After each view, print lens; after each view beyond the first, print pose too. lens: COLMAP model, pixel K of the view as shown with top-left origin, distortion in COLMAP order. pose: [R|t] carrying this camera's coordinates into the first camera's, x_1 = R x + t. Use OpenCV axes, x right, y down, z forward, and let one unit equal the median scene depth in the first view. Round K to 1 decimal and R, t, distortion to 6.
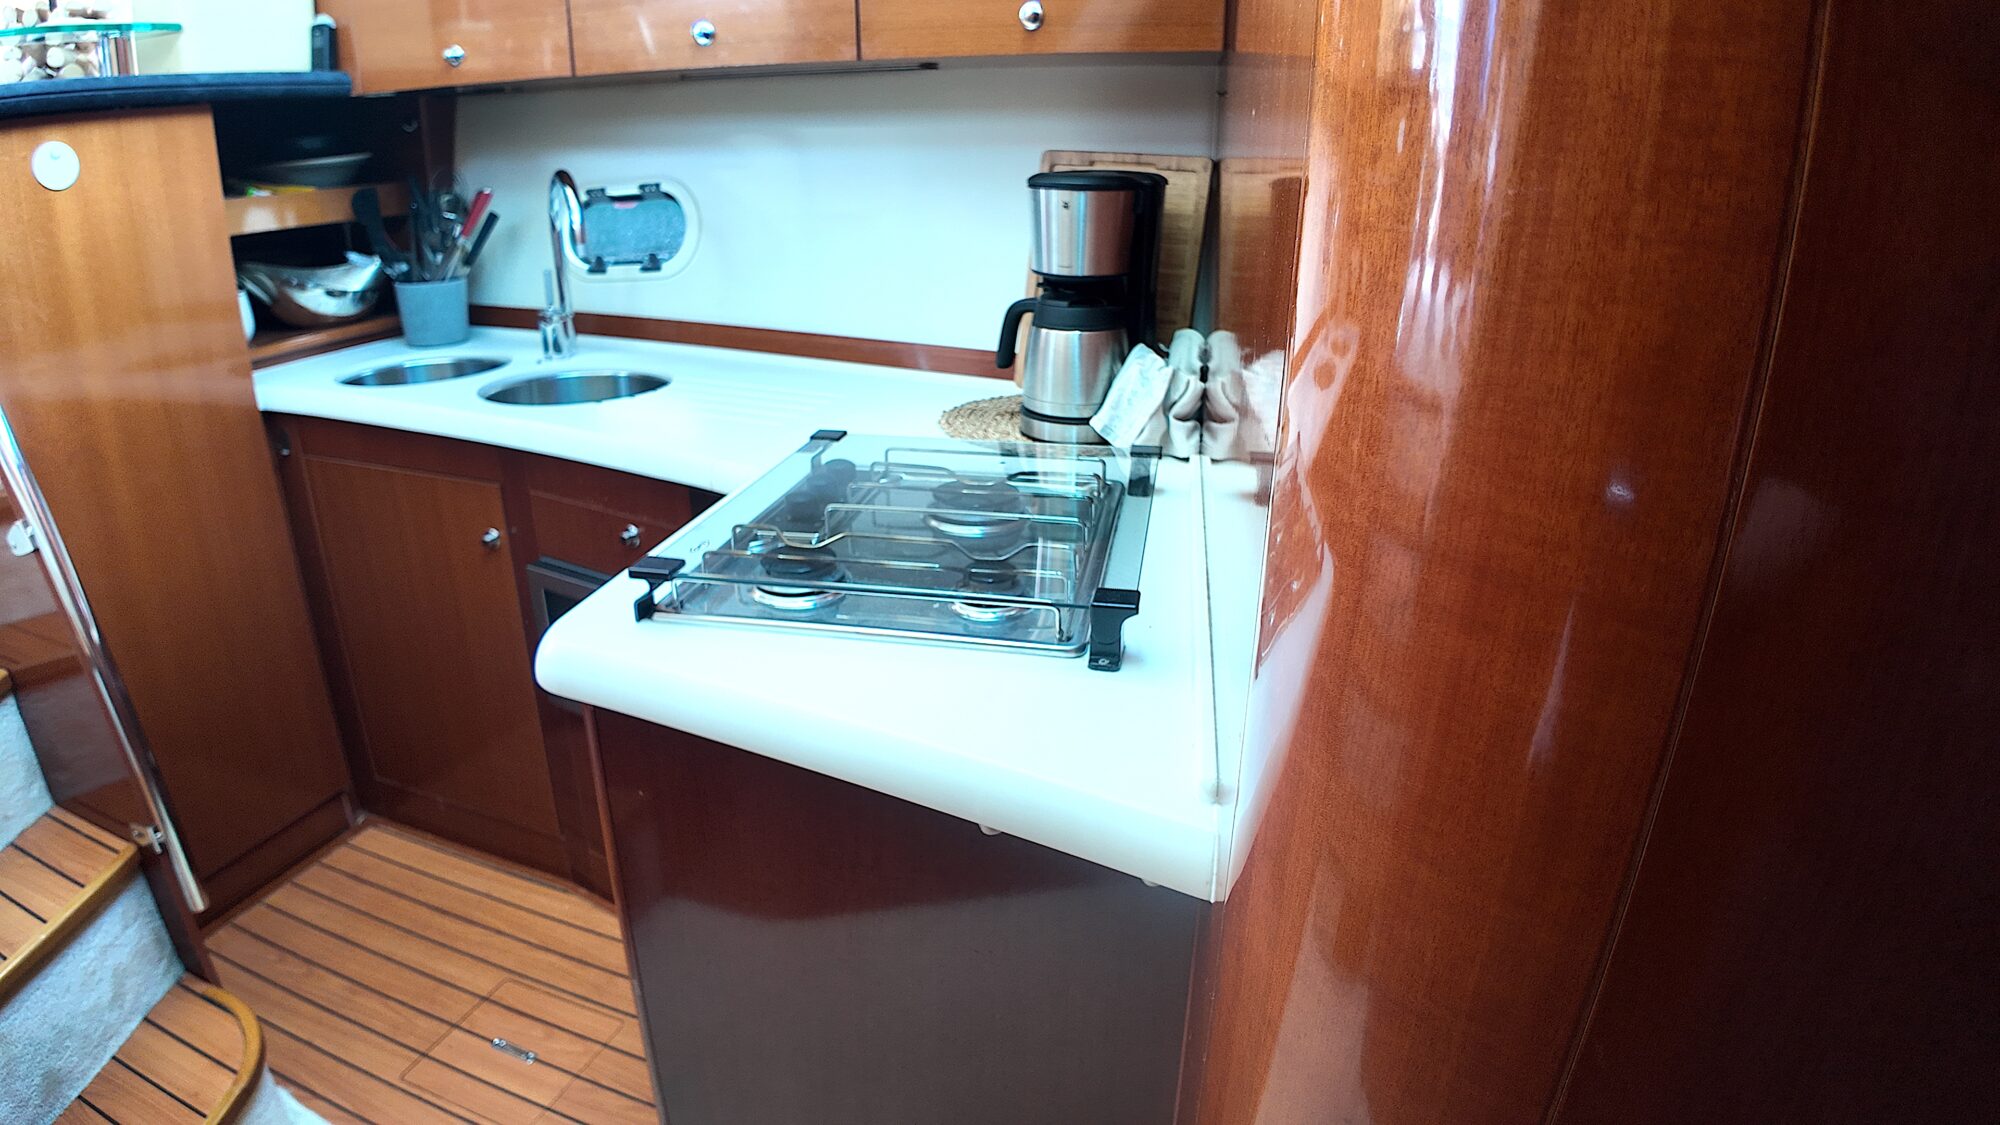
lens RADIAL K [[1170.3, 0, 1000.0], [0, 1170.3, 562.5], [0, 0, 1]] dist [-0.119096, 0.003591]
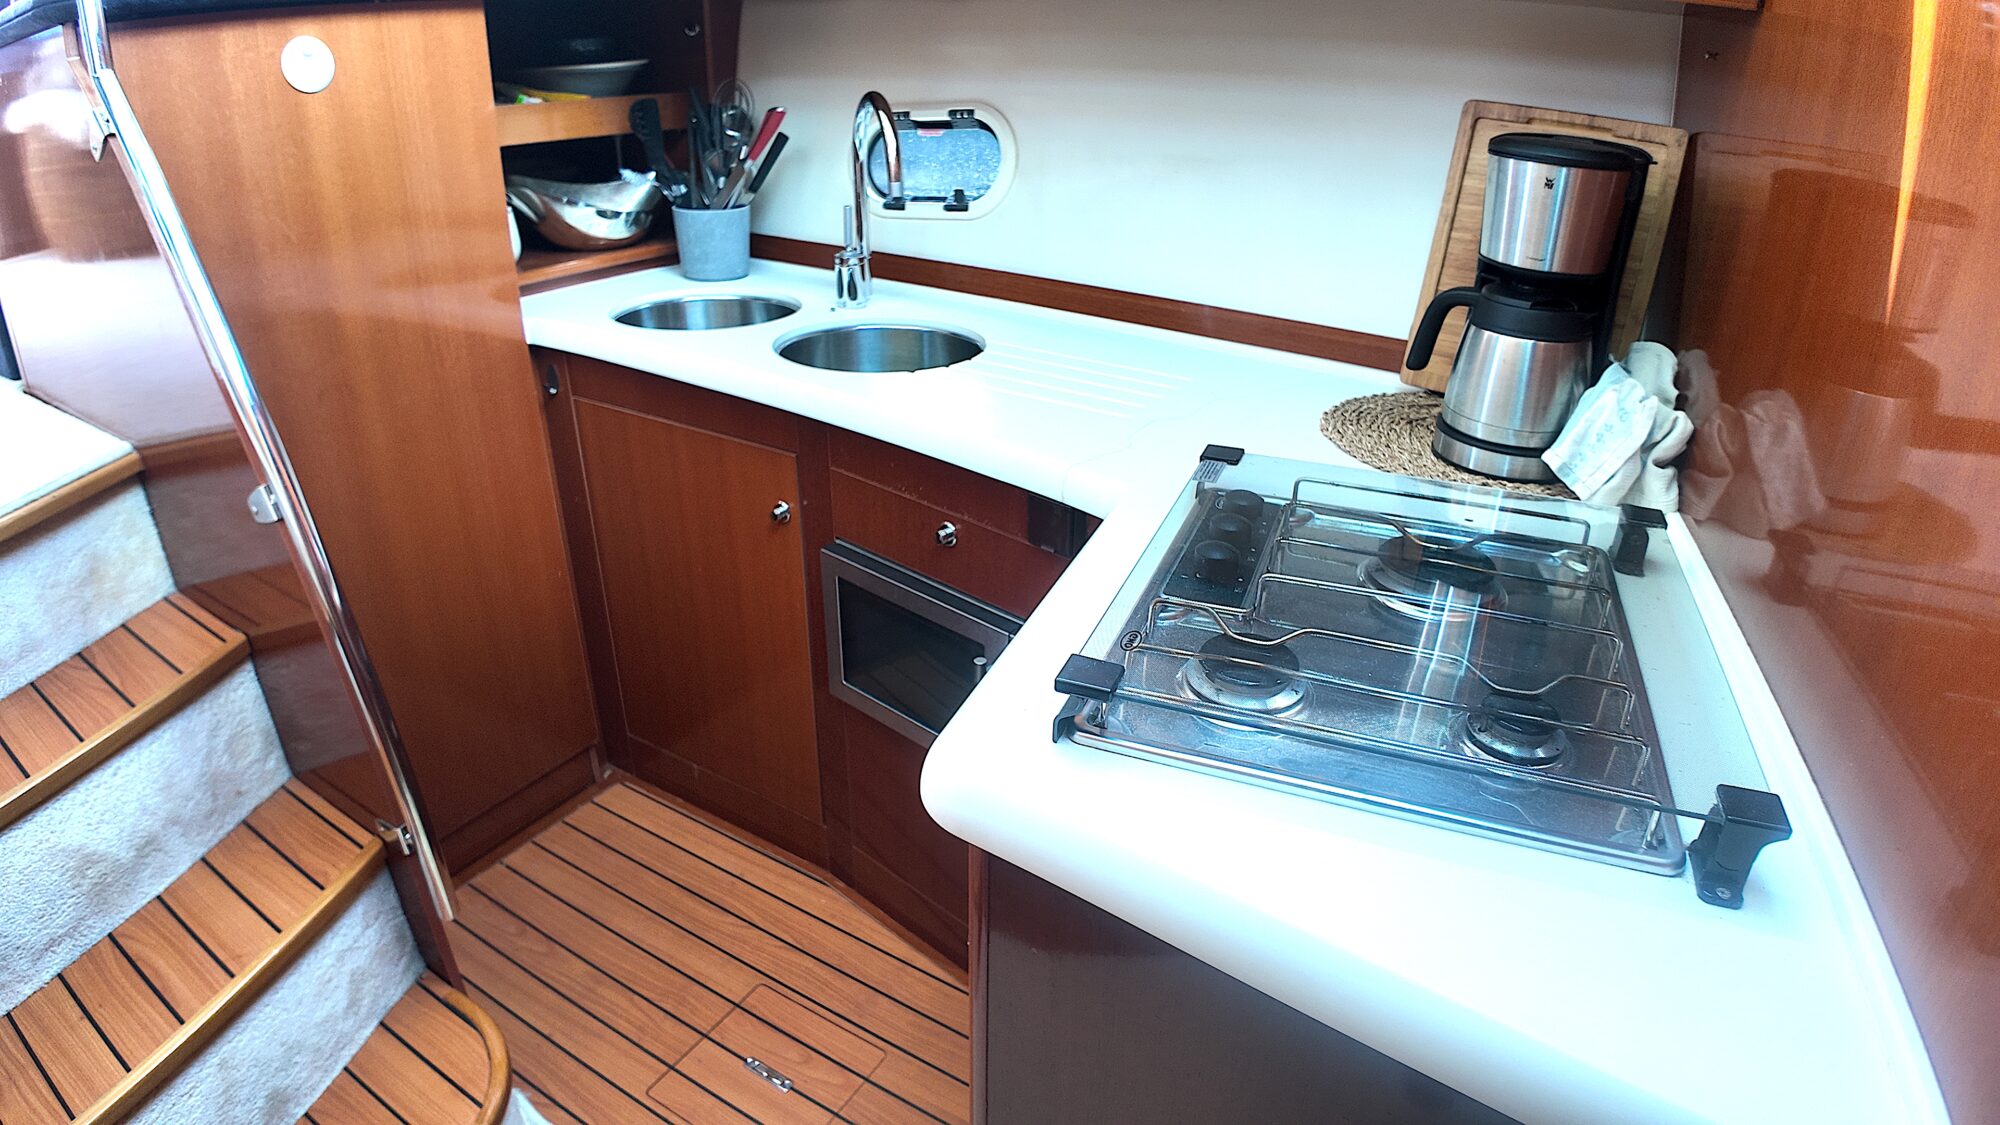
lens RADIAL K [[1137.7, 0, 1000.0], [0, 1137.7, 562.5], [0, 0, 1]] dist [-0.109063, -0.001988]
pose [[0.984766, 0.086749, -0.150699, -0.143868], [-0.074598, 0.993627, 0.084499, -0.072505], [0.157069, -0.071970, 0.984962, 0.160245]]
